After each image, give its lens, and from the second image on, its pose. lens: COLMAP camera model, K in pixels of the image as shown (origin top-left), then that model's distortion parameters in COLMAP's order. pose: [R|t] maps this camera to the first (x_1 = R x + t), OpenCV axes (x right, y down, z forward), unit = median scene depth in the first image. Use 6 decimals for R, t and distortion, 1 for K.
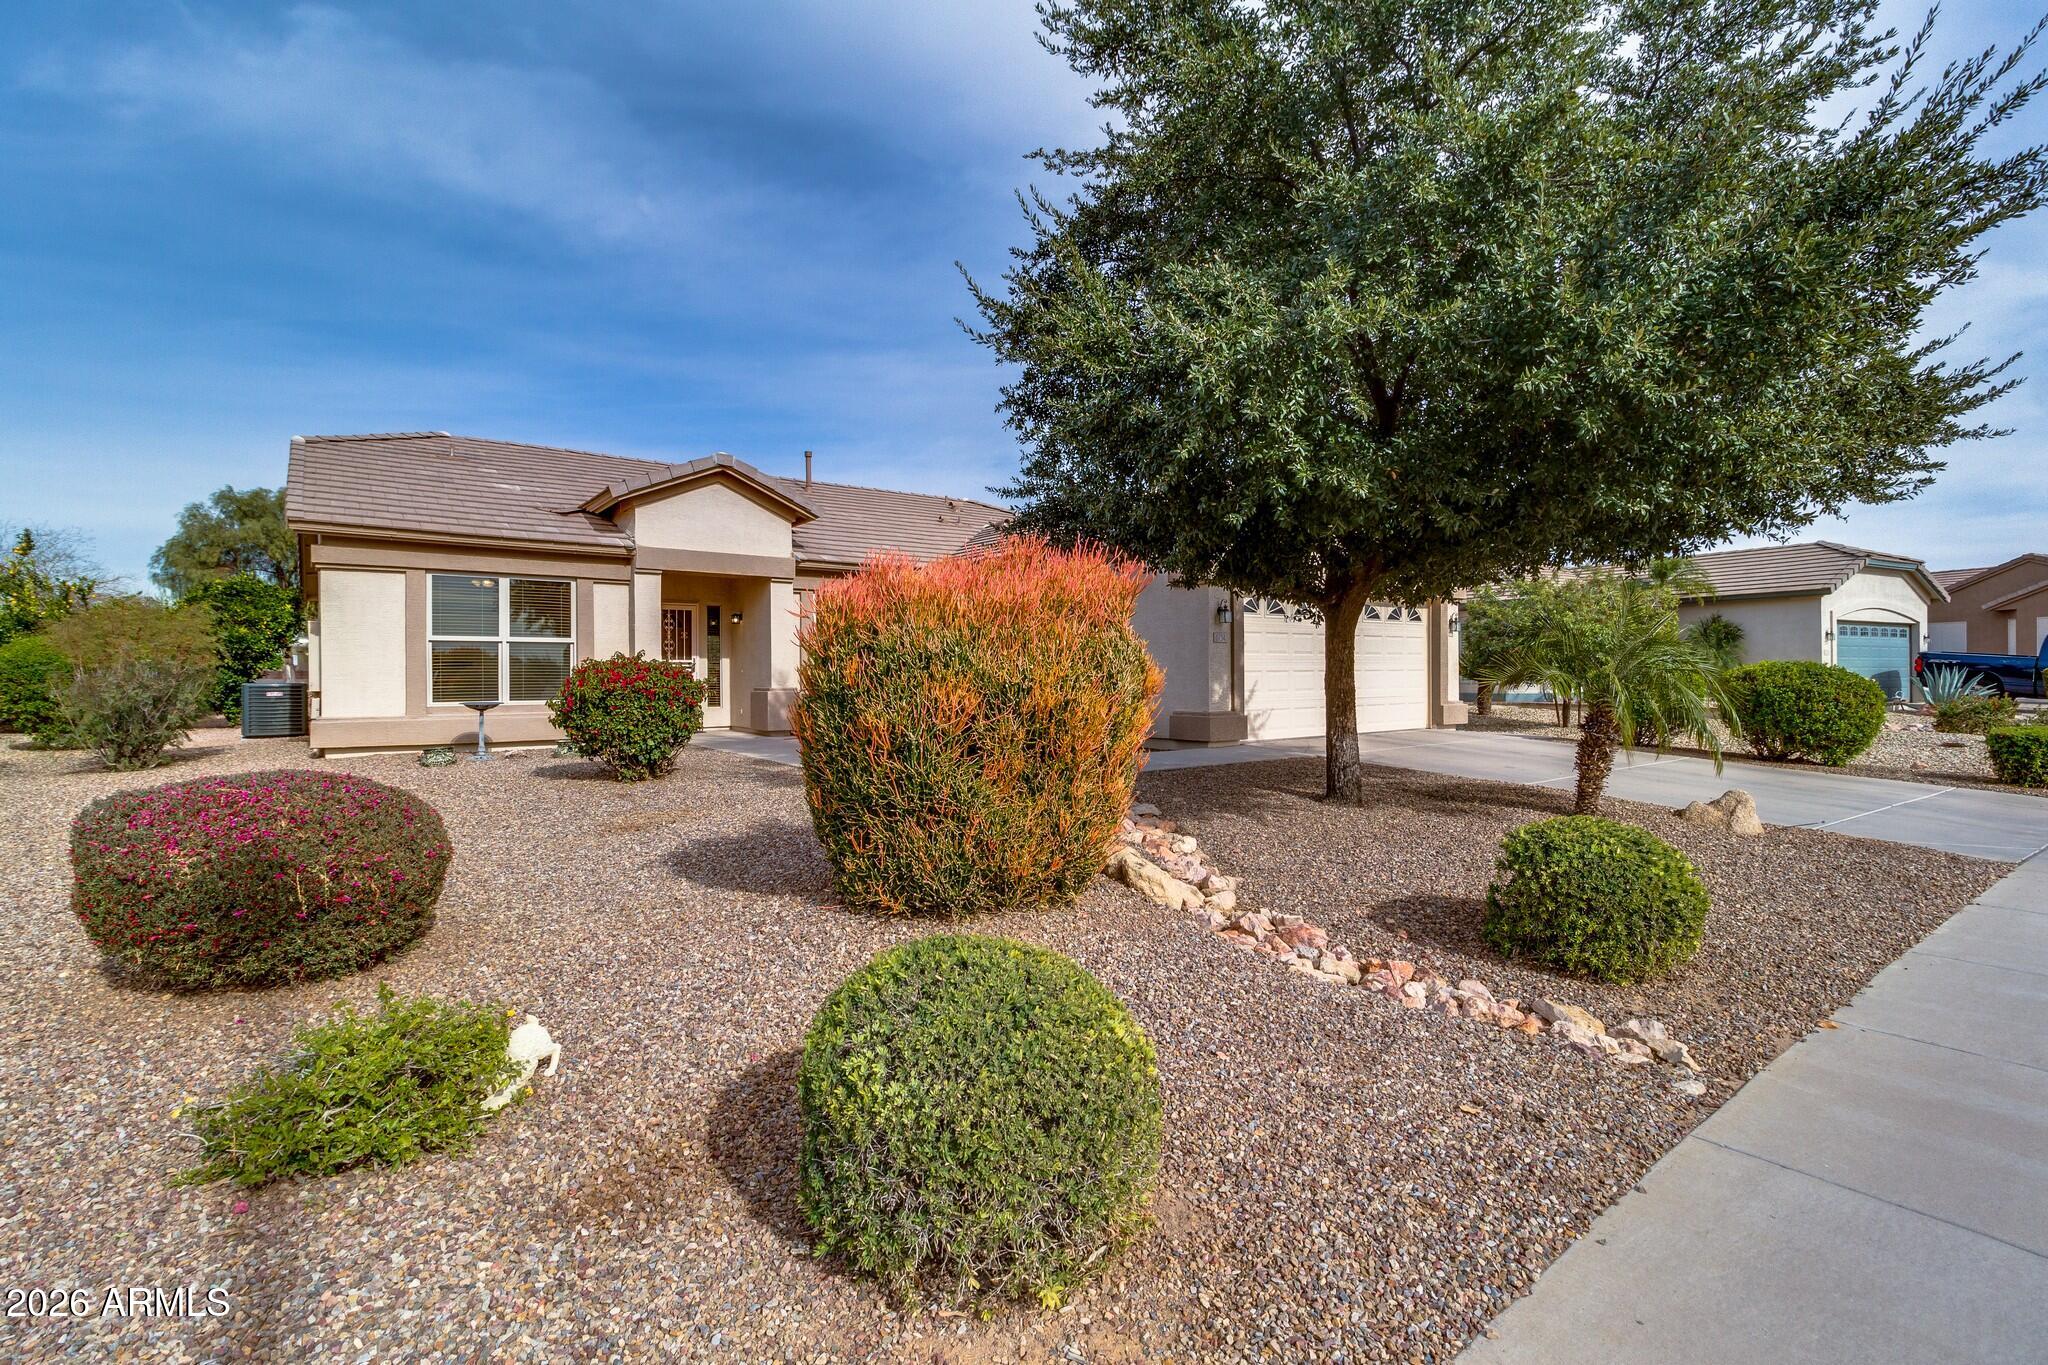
lens RADIAL K [[940.2, 0, 1024.0], [0, 940.2, 682.5], [0, 0, 1]] dist [0.003225, 0.000172]
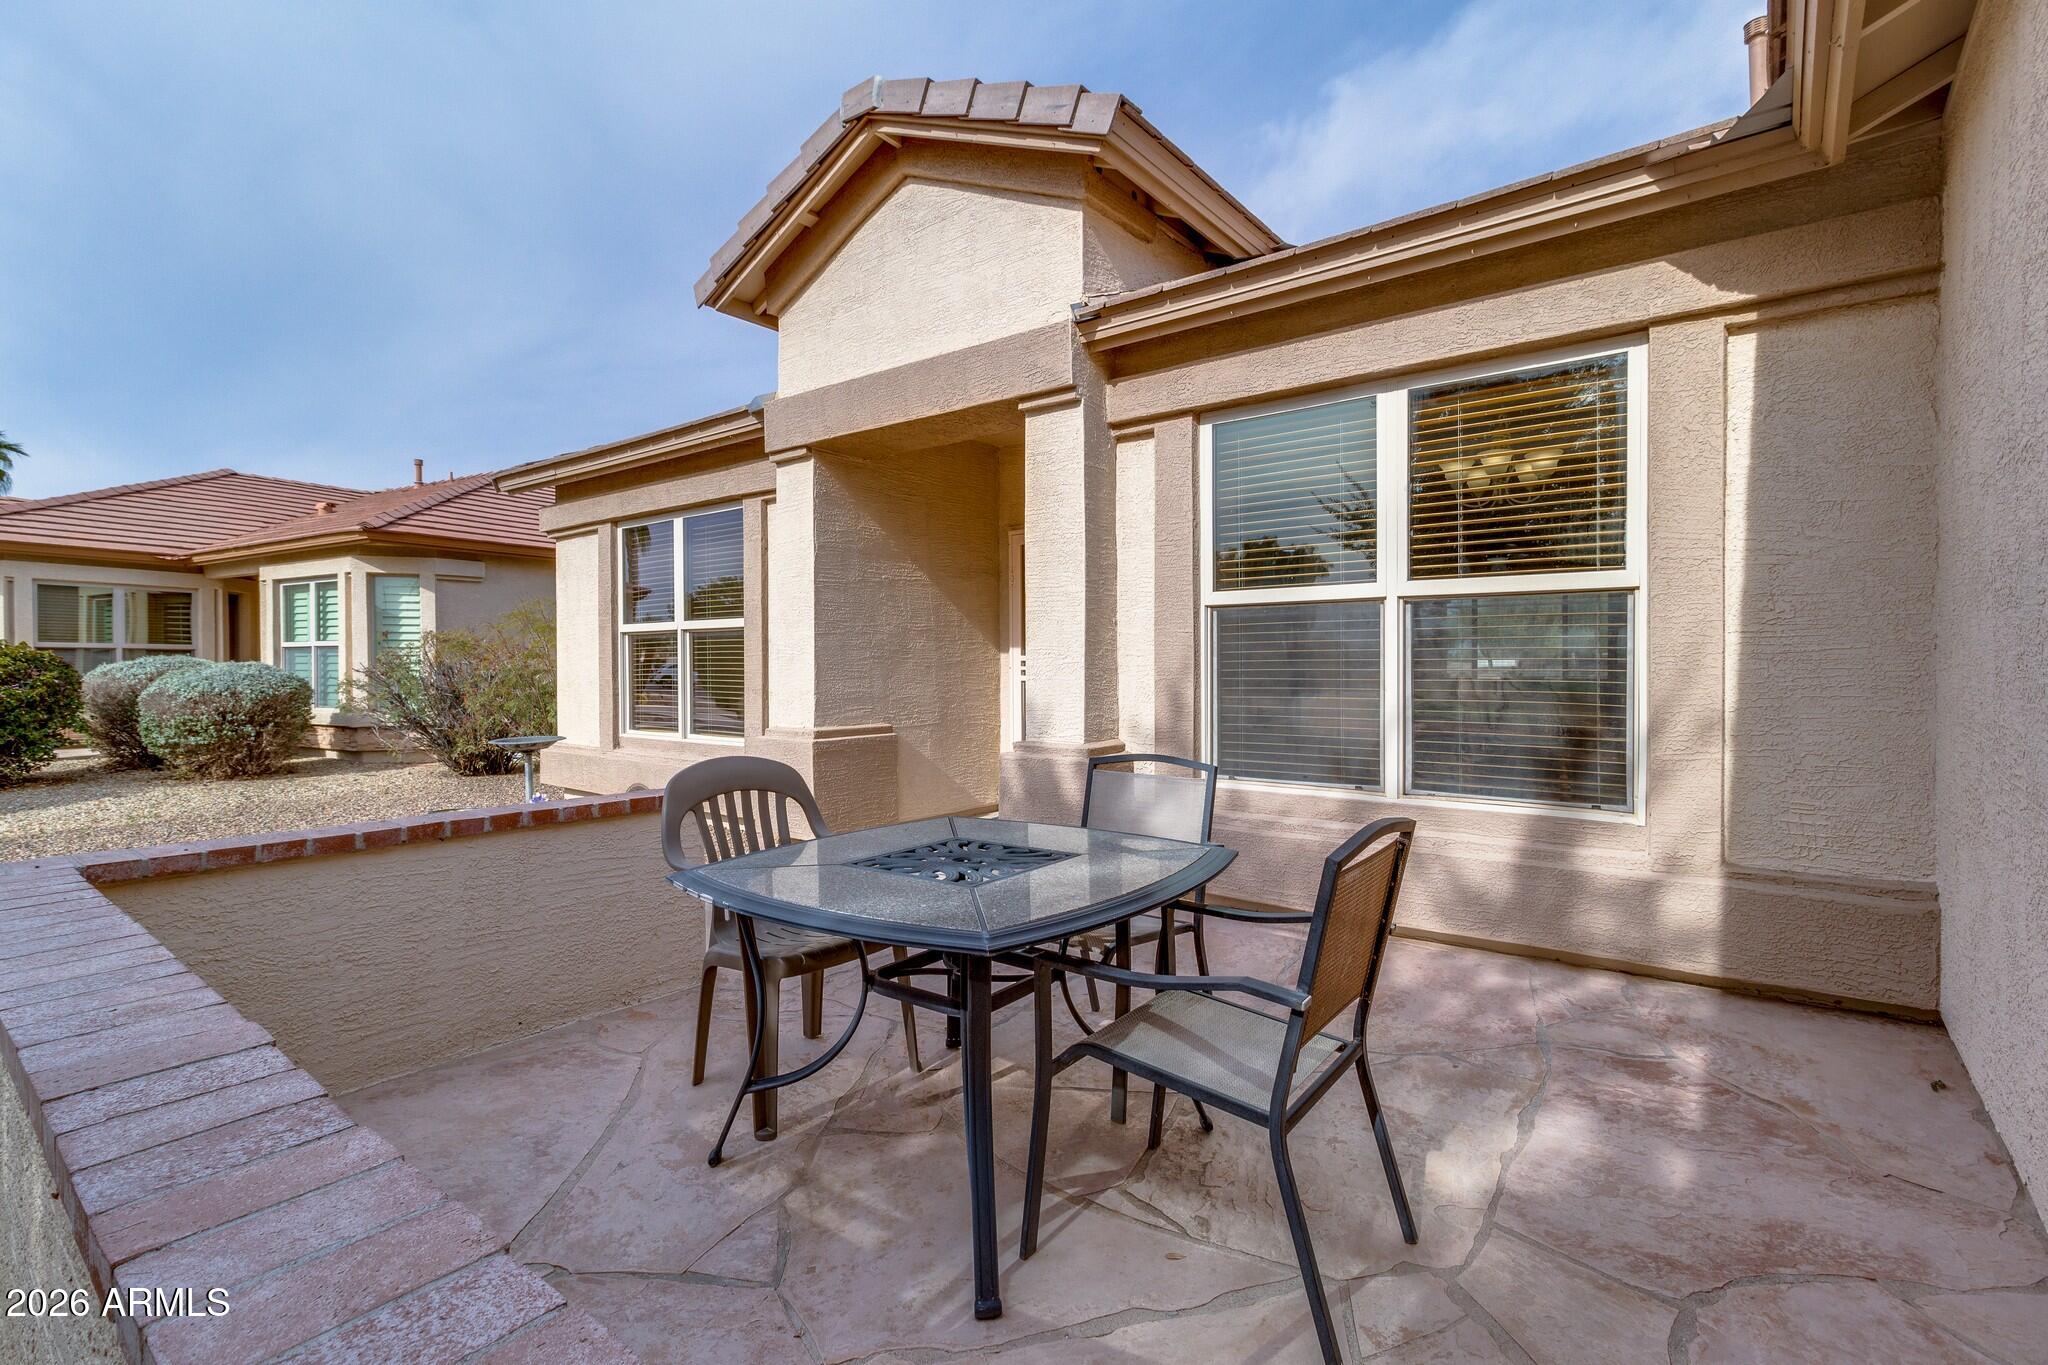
lens RADIAL K [[940.2, 0, 1024.0], [0, 940.2, 682.5], [0, 0, 1]] dist [0.003225, 0.000172]
pose [[0.282108, 0.009542, -0.959335, 0.056334], [-0.001836, 0.999954, 0.009406, -0.014516], [0.959381, -0.000892, 0.282113, 0.943306]]
